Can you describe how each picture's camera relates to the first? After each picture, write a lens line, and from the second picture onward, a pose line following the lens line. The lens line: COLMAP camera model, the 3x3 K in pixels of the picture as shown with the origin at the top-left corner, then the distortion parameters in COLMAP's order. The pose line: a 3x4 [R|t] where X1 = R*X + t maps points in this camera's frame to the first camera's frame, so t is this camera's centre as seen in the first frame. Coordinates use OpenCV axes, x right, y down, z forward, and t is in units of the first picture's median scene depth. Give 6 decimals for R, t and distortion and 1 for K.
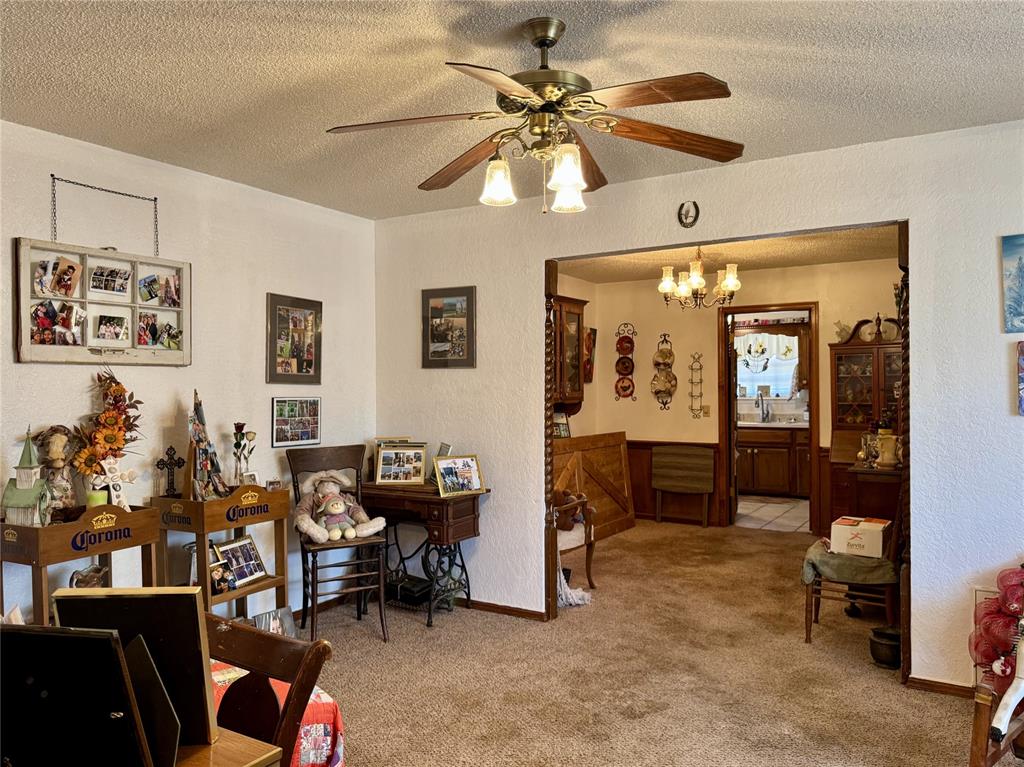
lens RADIAL K [[758.6, 0, 512.0], [0, 758.6, 383.5], [0, 0, 1]] dist [-0.000922, -0.000664]
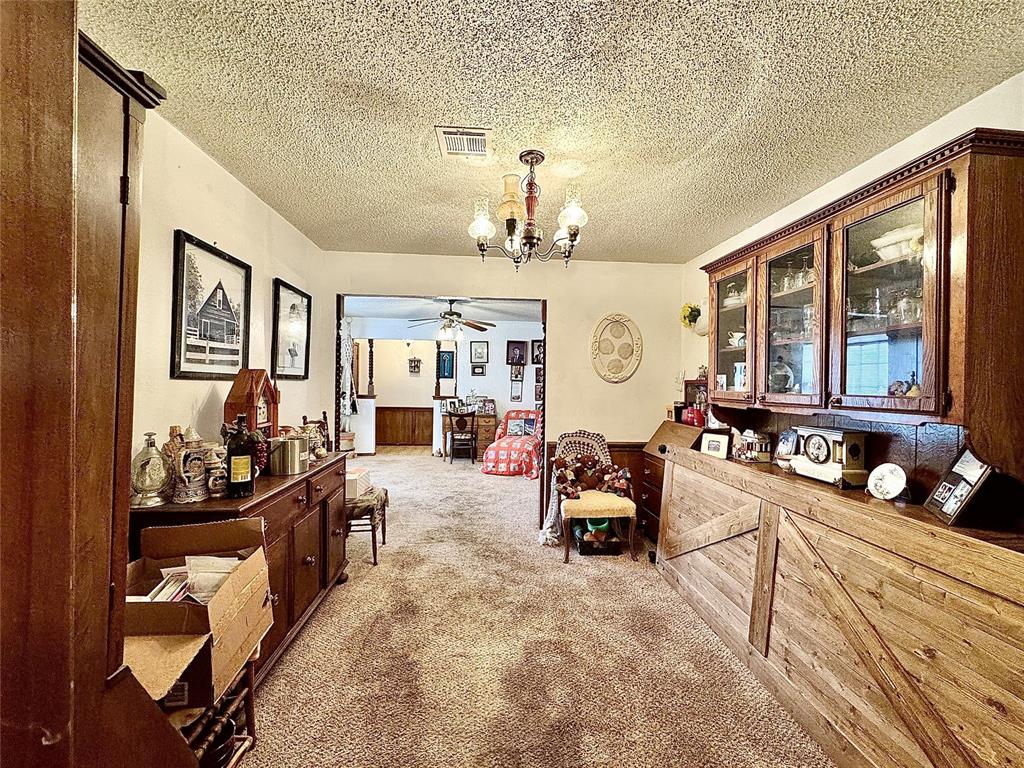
lens RADIAL K [[408.4, 0, 510.8], [0, 408.4, 384.3], [0, 0, 1]] dist [-0.004214, 0.000103]
pose [[-0.813293, -0.004546, -0.581837, 0.768858], [-0.007334, 0.999970, 0.002439, 0.010670], [0.581808, 0.006250, -0.813302, 2.110358]]
